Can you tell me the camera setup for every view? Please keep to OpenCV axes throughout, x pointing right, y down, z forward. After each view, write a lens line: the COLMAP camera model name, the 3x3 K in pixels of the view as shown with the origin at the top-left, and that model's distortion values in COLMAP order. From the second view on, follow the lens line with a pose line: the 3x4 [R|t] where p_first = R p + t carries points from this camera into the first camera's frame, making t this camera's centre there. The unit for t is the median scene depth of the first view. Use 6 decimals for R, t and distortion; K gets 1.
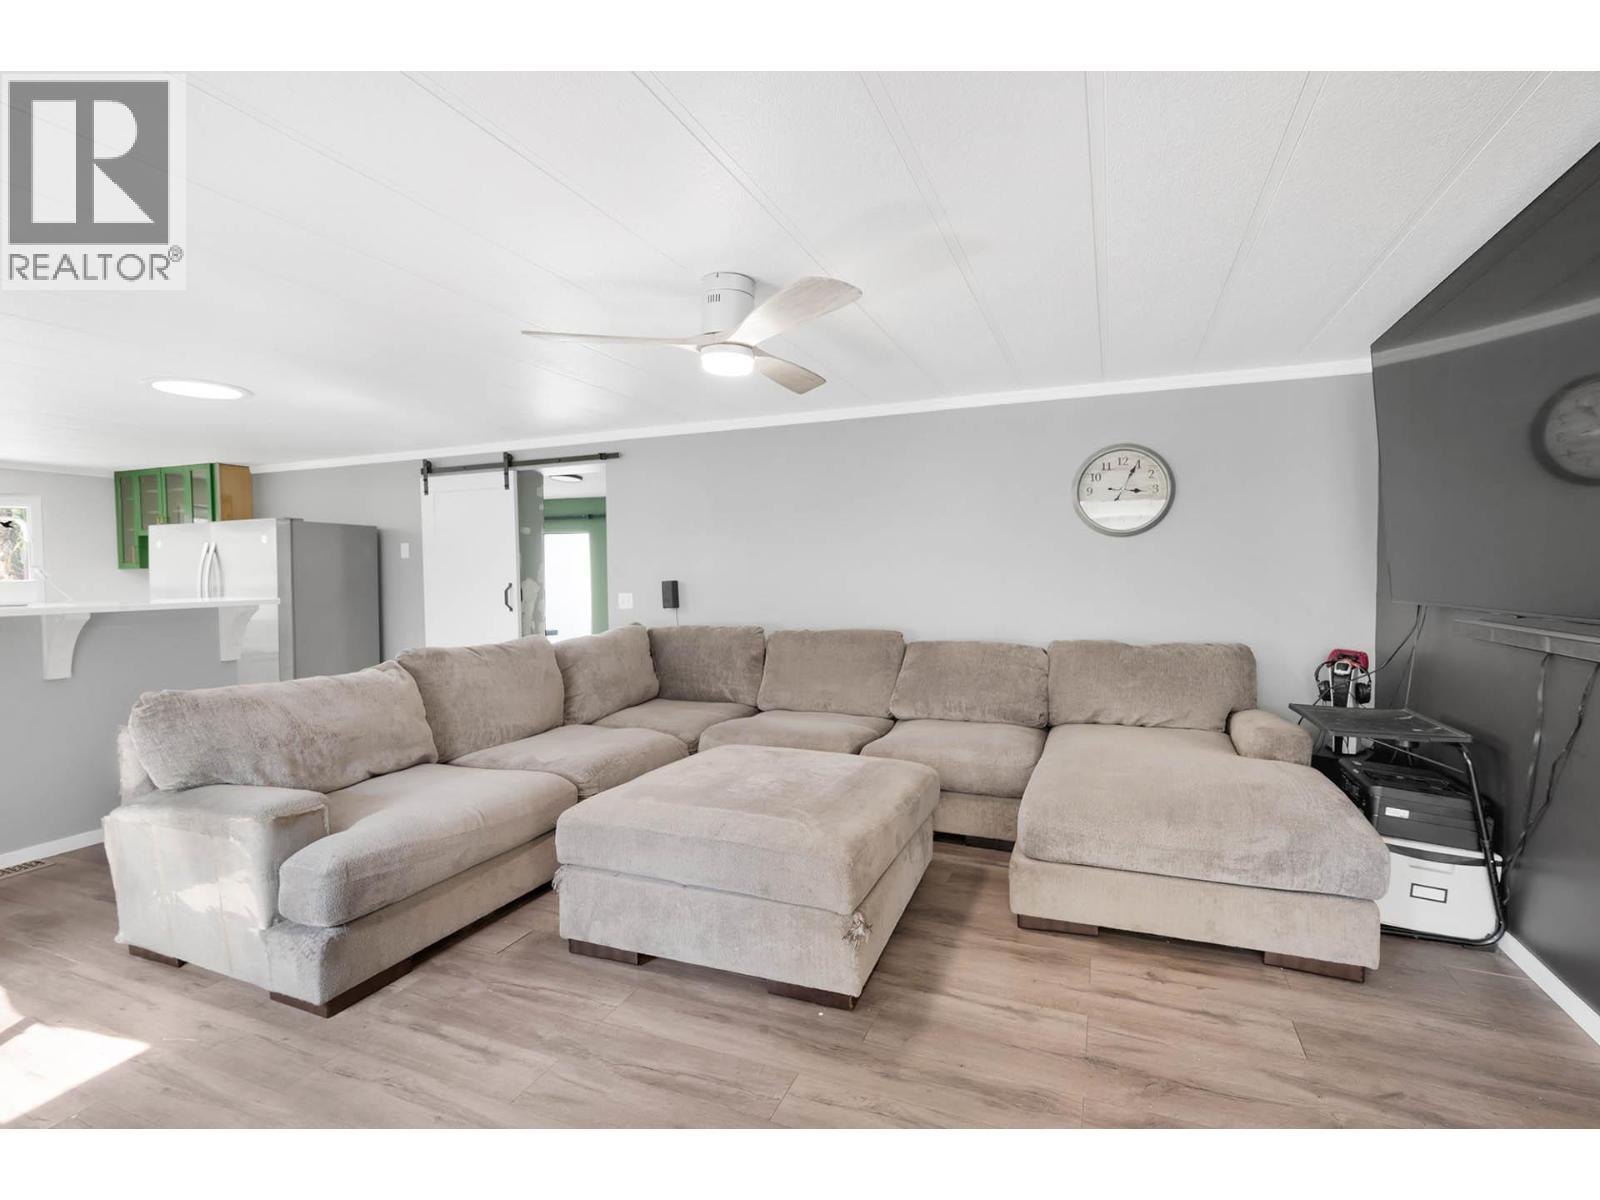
lens RADIAL K [[712.9, 0, 820.2], [0, 712.9, 573.8], [0, 0, 1]] dist [-0.000536, -0.000014]
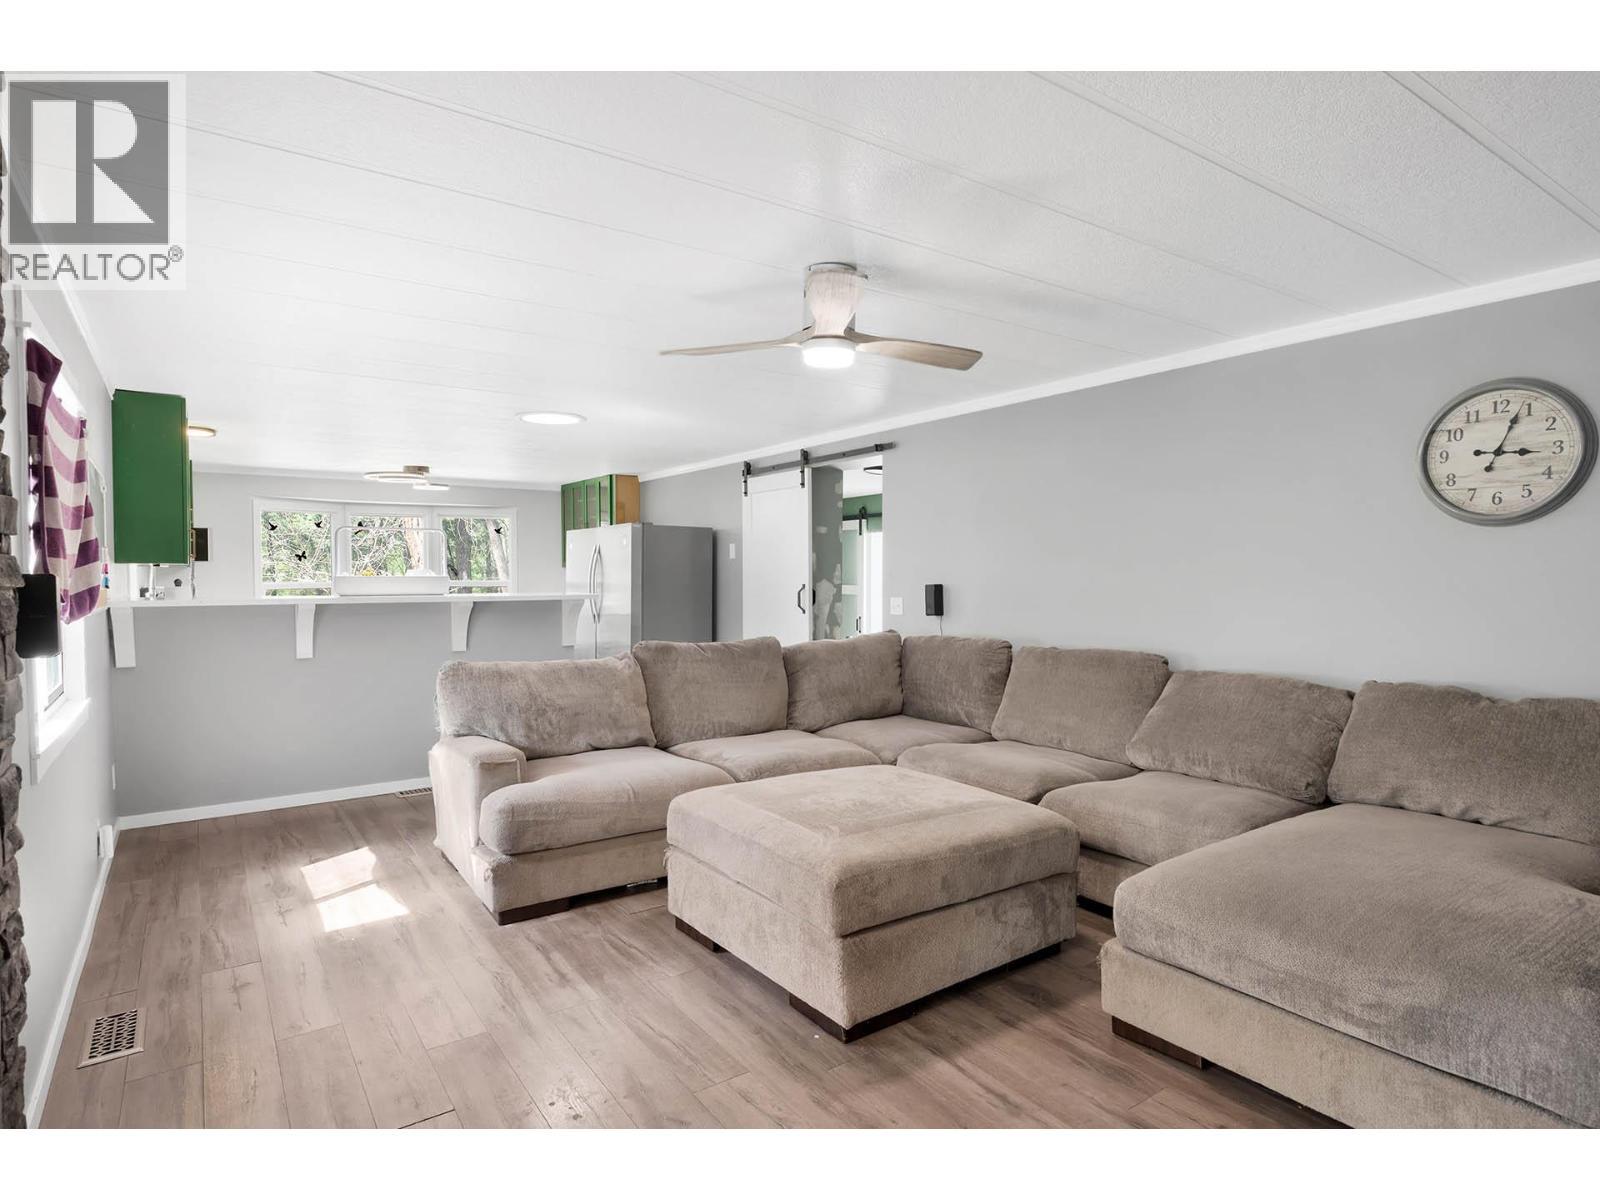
lens RADIAL K [[887.6, 0, 798.3], [0, 887.6, 576.8], [0, 0, 1]] dist [-0.001072, -0.000369]
pose [[0.826875, 0.011294, -0.562272, 0.370467], [-0.010838, 0.999933, 0.004147, -0.003335], [0.562281, 0.002665, 0.826942, -0.001954]]
